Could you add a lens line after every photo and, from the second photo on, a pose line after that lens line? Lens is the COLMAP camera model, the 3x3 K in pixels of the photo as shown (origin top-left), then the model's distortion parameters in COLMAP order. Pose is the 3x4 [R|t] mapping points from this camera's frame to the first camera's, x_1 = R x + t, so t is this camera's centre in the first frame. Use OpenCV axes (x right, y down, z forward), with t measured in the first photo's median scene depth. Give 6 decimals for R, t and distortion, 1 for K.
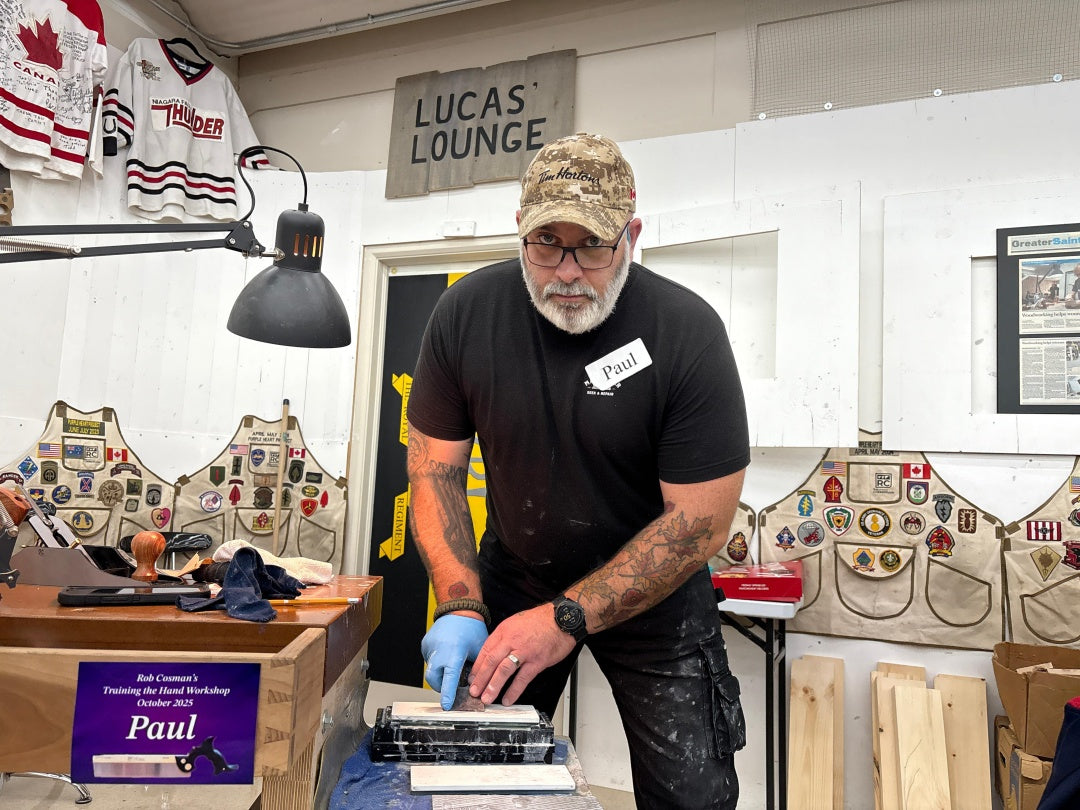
lens RADIAL K [[844.6, 0, 545.8], [0, 844.6, 405.5], [0, 0, 1]] dist [0.039646, -0.044306]
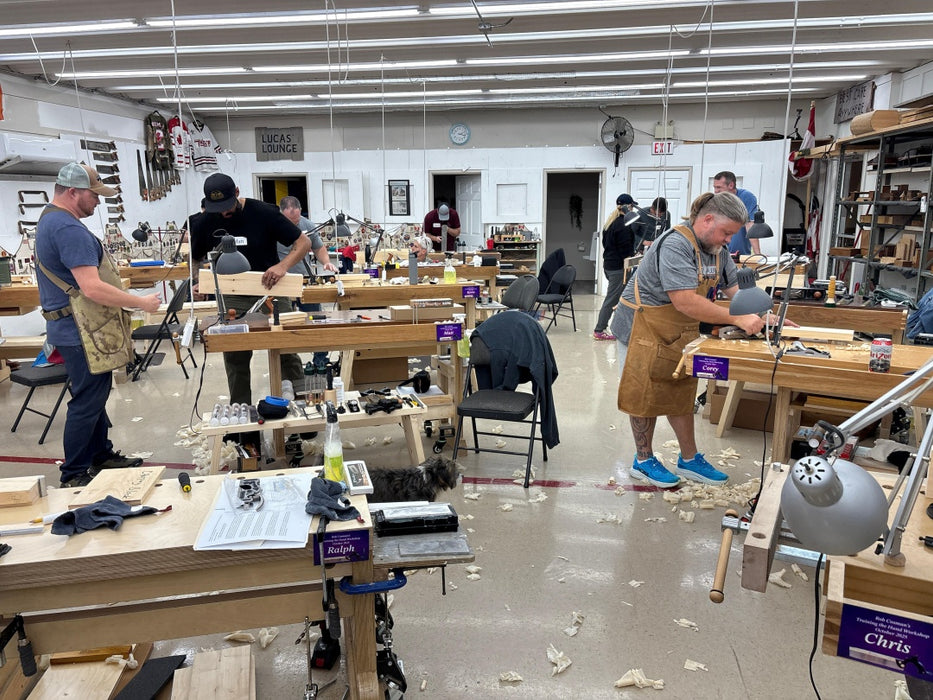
lens RADIAL K [[729.7, 0, 471.5], [0, 729.7, 350.4], [0, 0, 1]] dist [0.039646, -0.044306]
pose [[0.972093, -0.093640, 0.215098, -0.033531], [0.025097, 0.953132, 0.301512, -0.426361], [-0.233251, -0.287699, 0.928883, -2.805112]]
